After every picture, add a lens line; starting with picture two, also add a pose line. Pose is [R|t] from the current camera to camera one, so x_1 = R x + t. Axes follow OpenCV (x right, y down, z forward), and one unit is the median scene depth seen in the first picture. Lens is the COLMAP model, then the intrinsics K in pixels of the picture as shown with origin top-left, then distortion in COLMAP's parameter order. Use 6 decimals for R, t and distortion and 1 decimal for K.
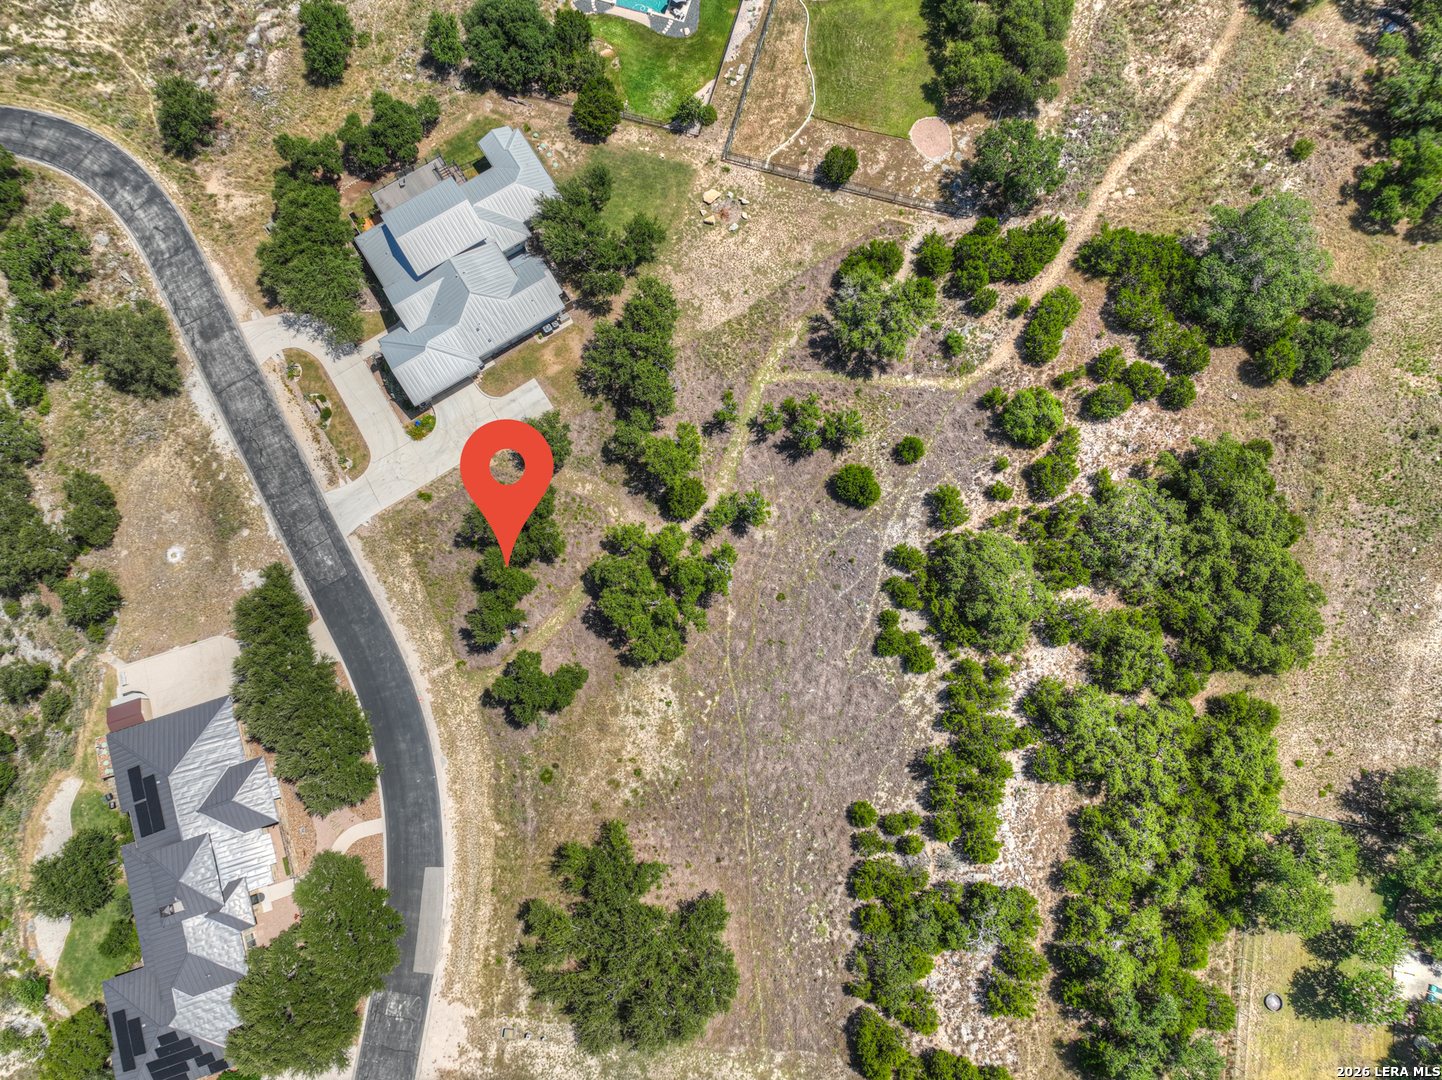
lens RADIAL K [[1012.8, 0, 721.9], [0, 1012.8, 538.0], [0, 0, 1]] dist [-0.006174, 0.025446]
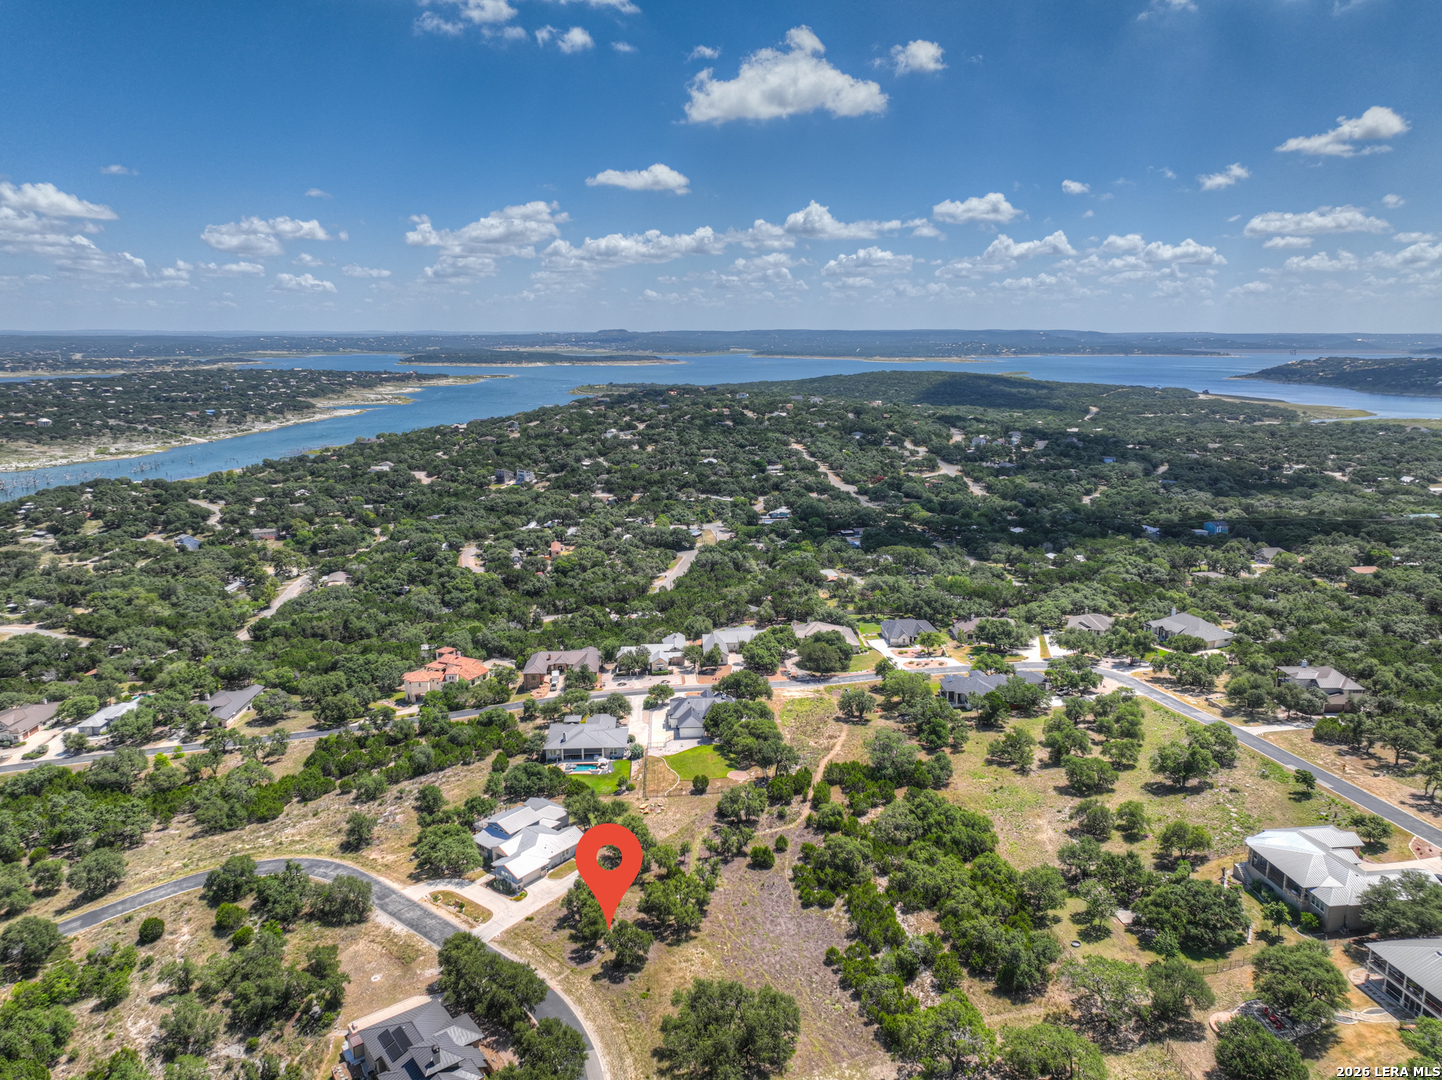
lens RADIAL K [[1011.1, 0, 721.0], [0, 1011.1, 540.0], [0, 0, 1]] dist [0.004625, 0.005600]
pose [[0.946175, -0.077841, 0.314157, -0.484537], [0.319519, 0.379356, -0.868330, 1.333739], [-0.051585, 0.921970, 0.383809, -0.273662]]
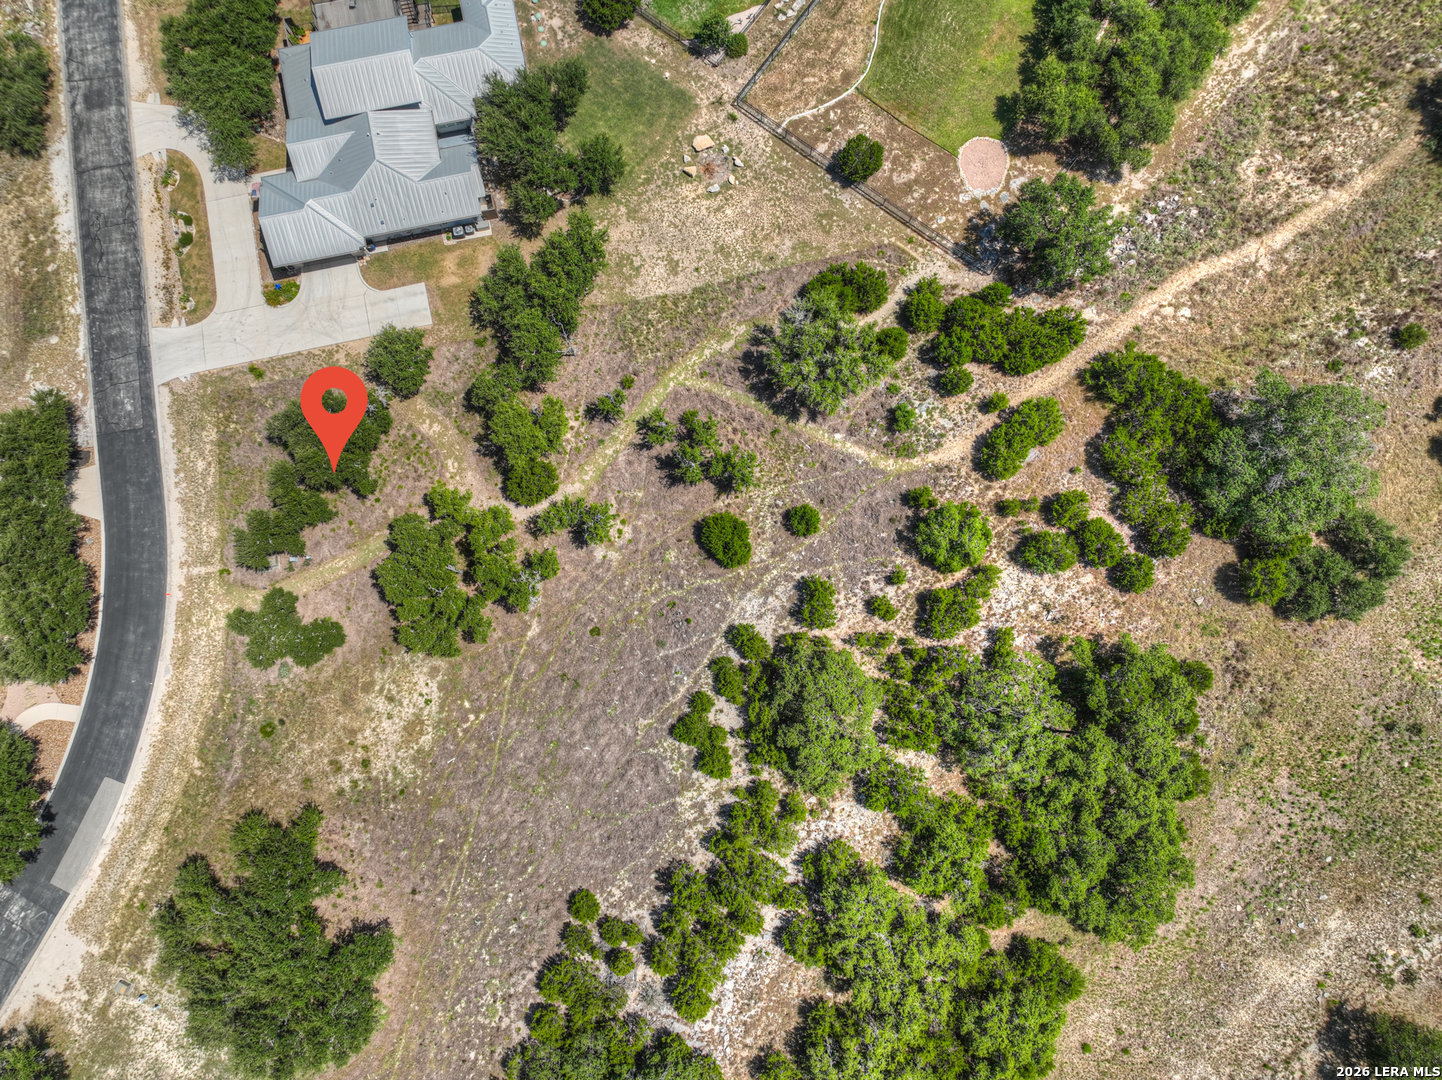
lens RADIAL K [[1012.8, 0, 721.9], [0, 1012.8, 538.0], [0, 0, 1]] dist [-0.006174, 0.025446]
pose [[0.935594, 0.350705, -0.040854, 0.162082], [-0.345870, 0.933600, 0.093622, -0.128681], [0.070975, -0.073462, 0.994769, 0.168089]]
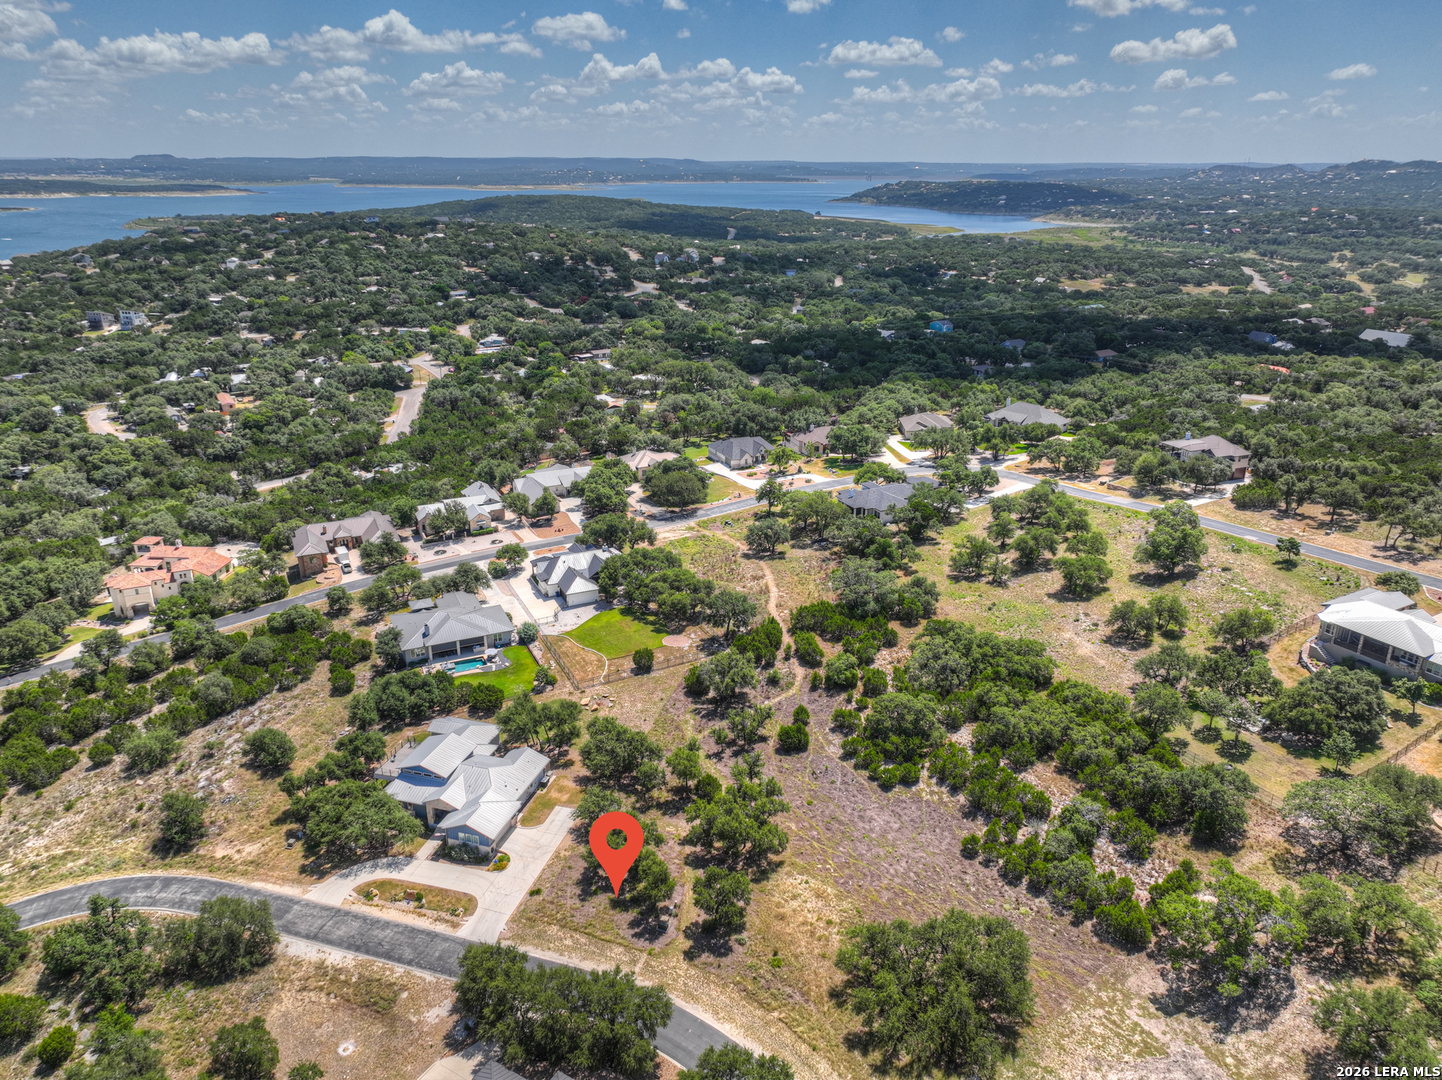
lens RADIAL K [[1012.8, 0, 721.9], [0, 1012.8, 538.0], [0, 0, 1]] dist [-0.006174, 0.025446]
pose [[0.757189, -0.238709, 0.608016, -0.762552], [0.642104, 0.442830, -0.625783, 0.666873], [-0.119867, 0.864245, 0.488582, 0.039700]]
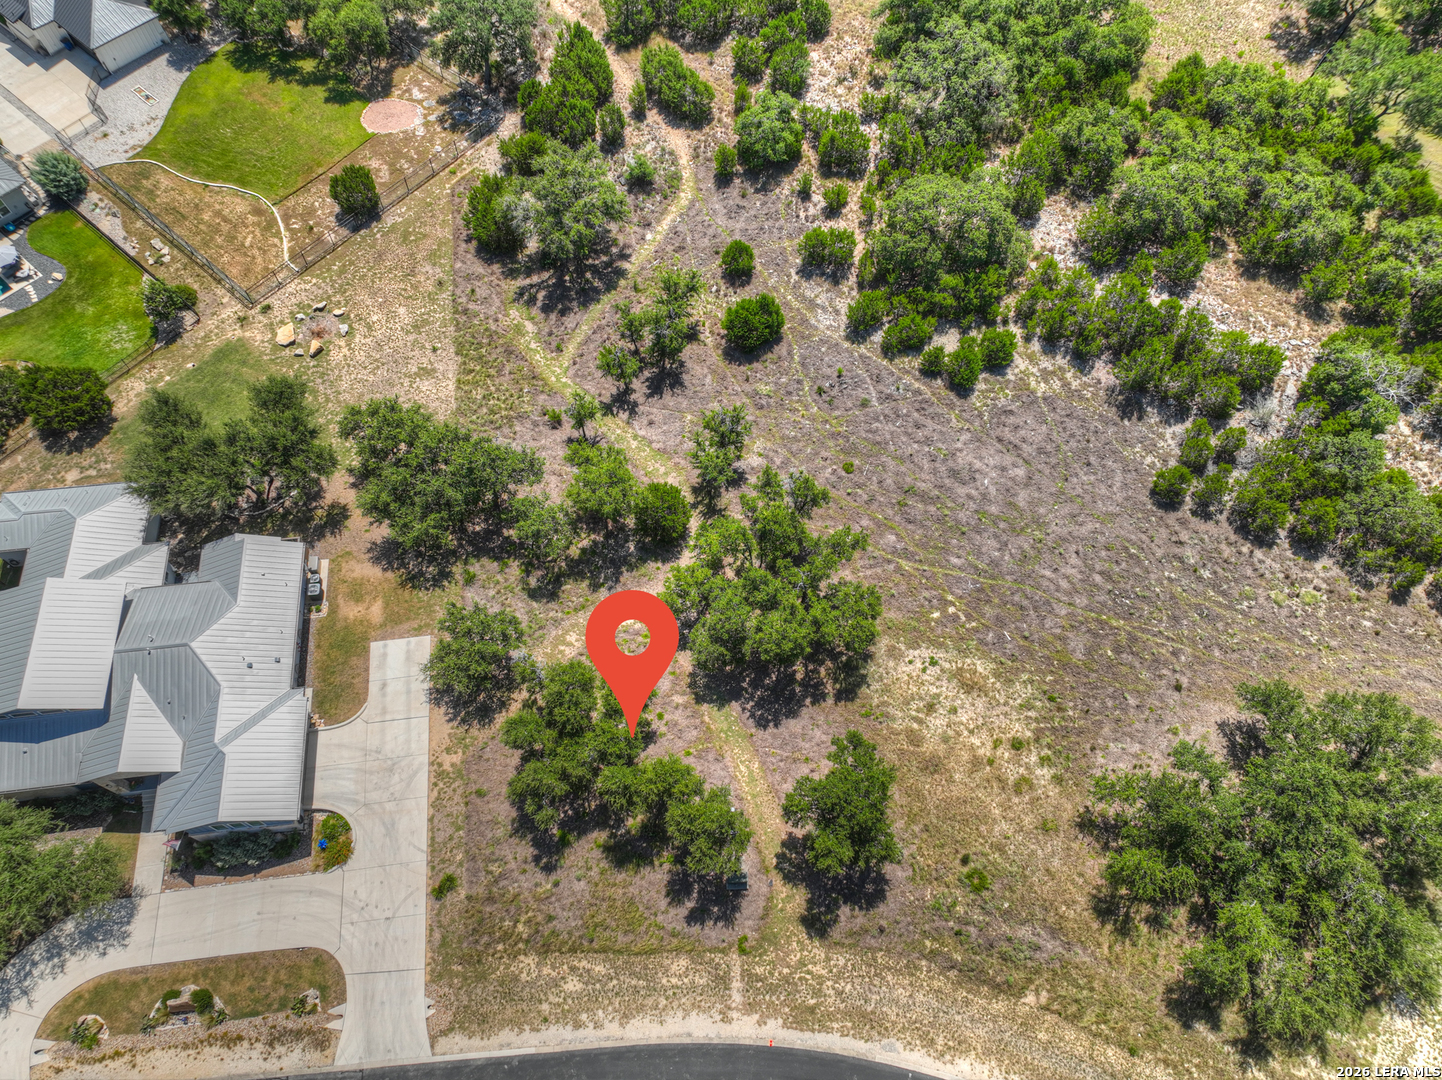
lens RADIAL K [[1012.8, 0, 721.9], [0, 1012.8, 538.0], [0, 0, 1]] dist [-0.006174, 0.025446]
pose [[0.429569, -0.791613, 0.434534, -0.324708], [0.885262, 0.464151, -0.029579, 0.023276], [-0.178274, 0.397383, 0.900170, 0.386644]]
